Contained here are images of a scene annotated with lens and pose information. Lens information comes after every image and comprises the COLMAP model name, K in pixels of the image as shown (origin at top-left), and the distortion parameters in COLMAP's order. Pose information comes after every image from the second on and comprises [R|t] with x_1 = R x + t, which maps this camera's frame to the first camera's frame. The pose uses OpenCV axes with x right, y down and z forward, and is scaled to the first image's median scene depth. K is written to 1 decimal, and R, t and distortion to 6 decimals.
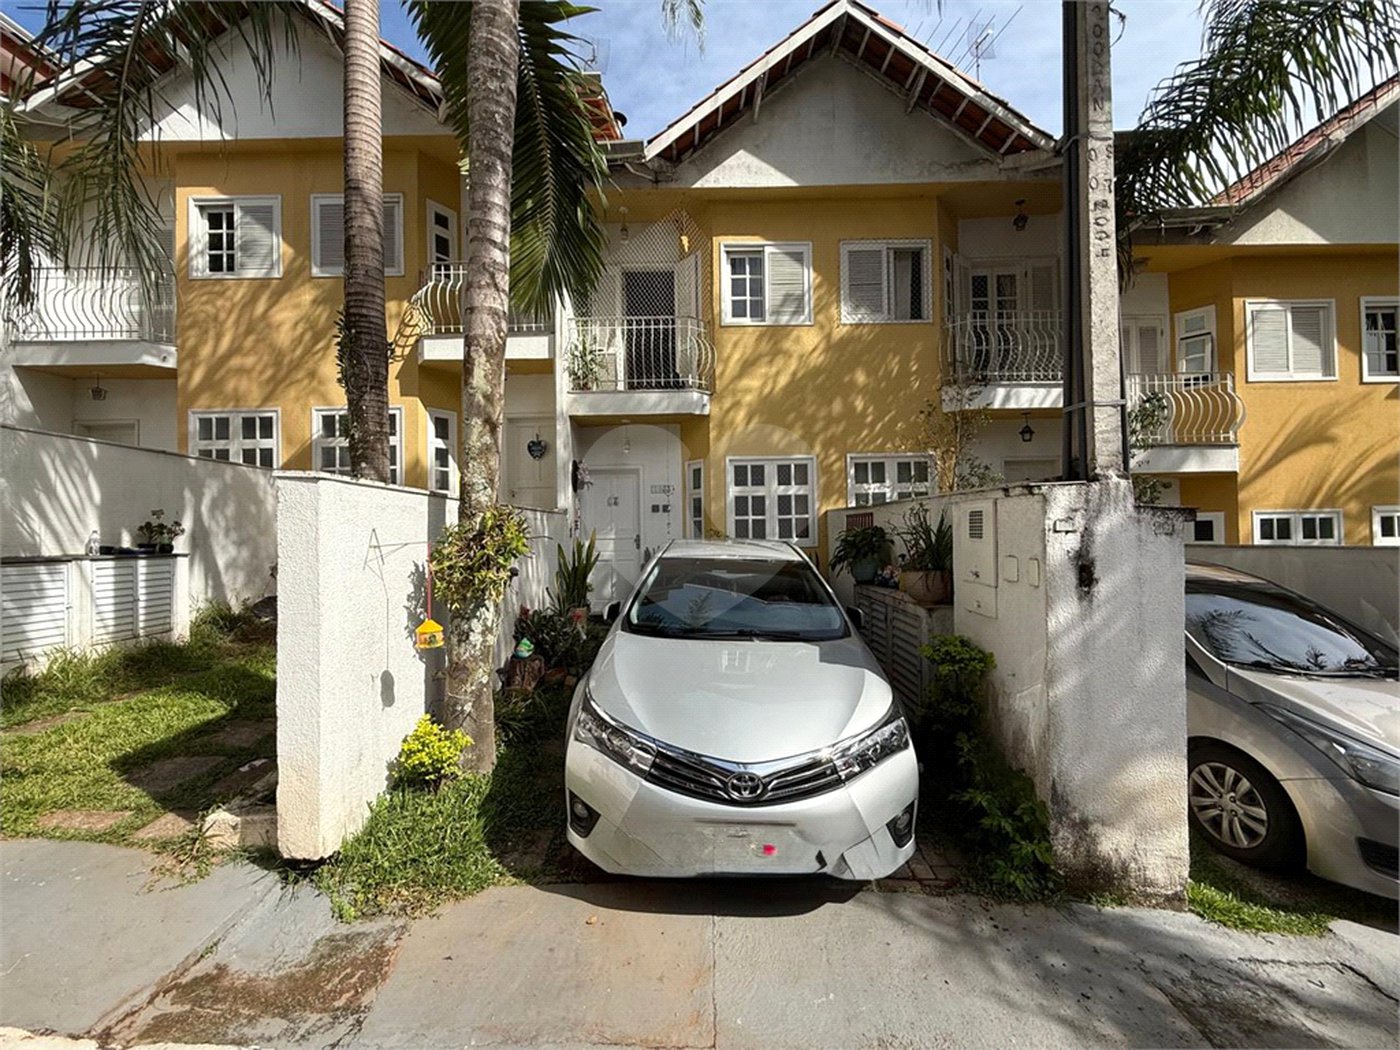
lens RADIAL K [[556.5, 0, 697.0], [0, 556.5, 524.4], [0, 0, 1]] dist [0.000202, 0.000216]
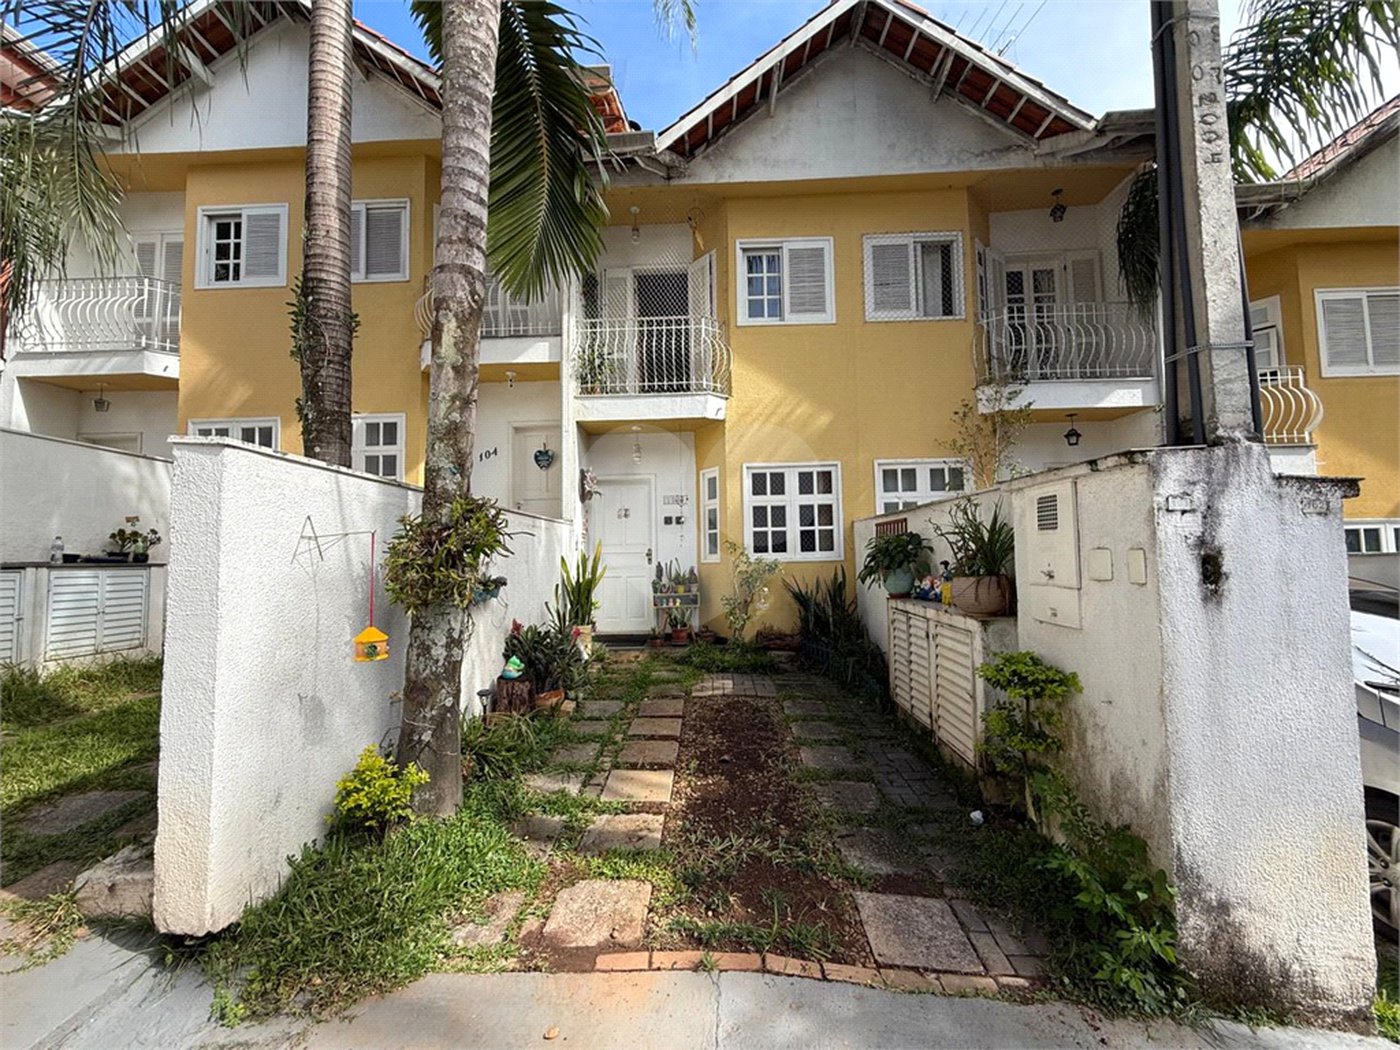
lens RADIAL K [[556.5, 0, 697.0], [0, 556.5, 524.4], [0, 0, 1]] dist [0.000202, 0.000216]
pose [[0.999286, -0.003103, -0.037662, 0.014210], [0.001409, 0.998990, -0.044920, 0.030619], [0.037764, 0.044835, 0.998280, 0.102795]]
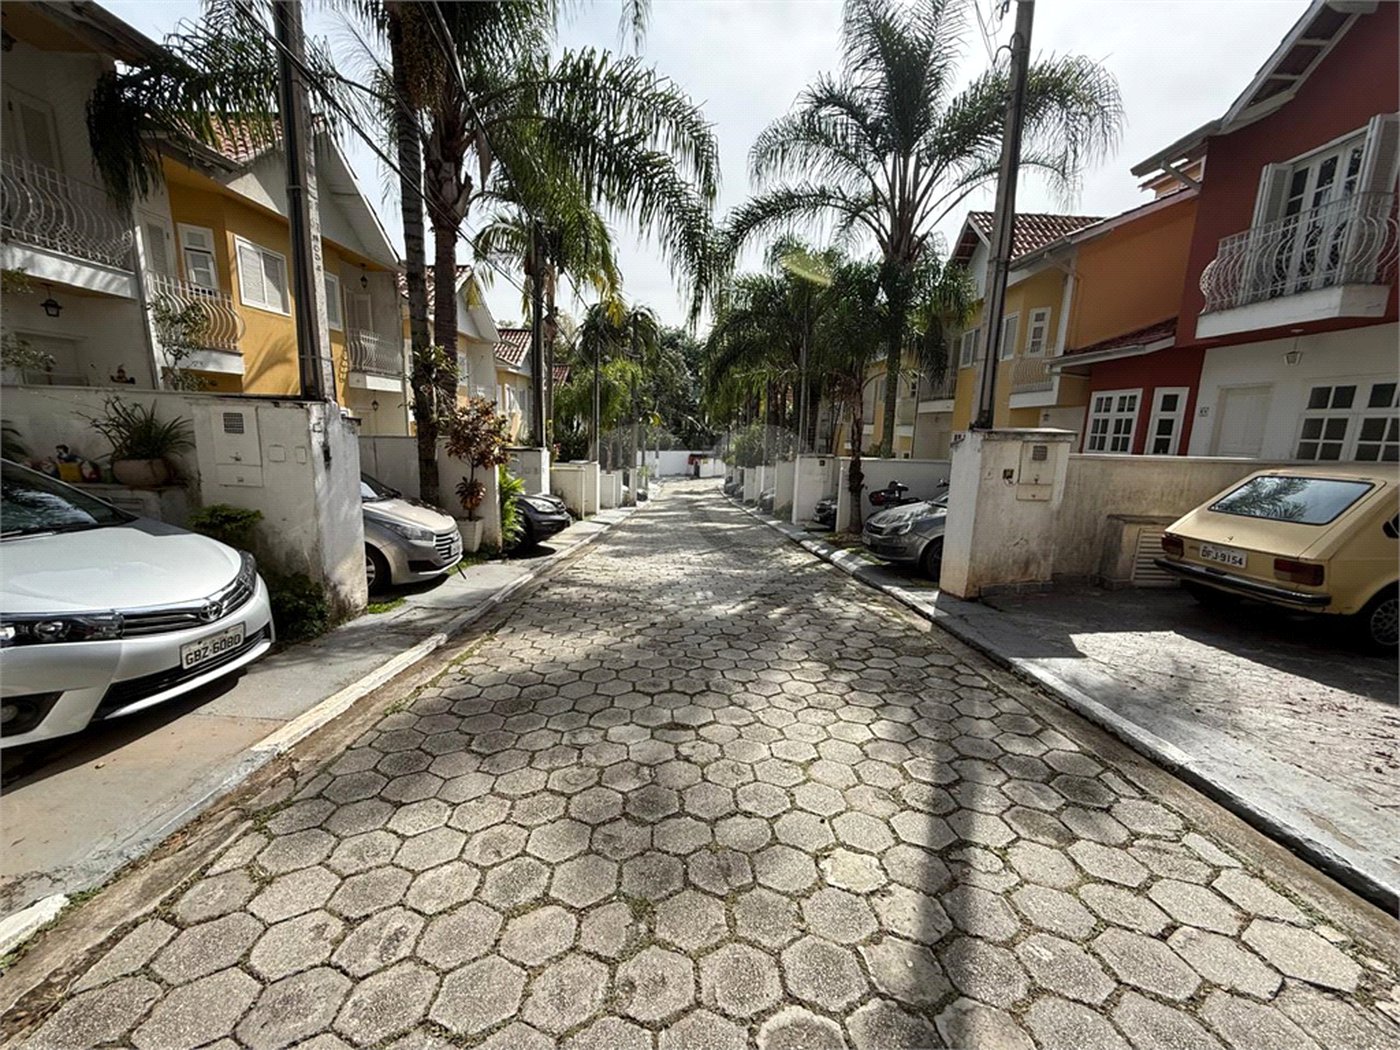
lens RADIAL K [[548.2, 0, 700.0], [0, 548.2, 525.0], [0, 0, 1]] dist [0.001395, 0.000152]
pose [[-0.010393, -0.162528, 0.986649, -0.534678], [-0.051768, 0.985467, 0.161788, -0.018377], [-0.998605, -0.049395, -0.018655, -0.094625]]
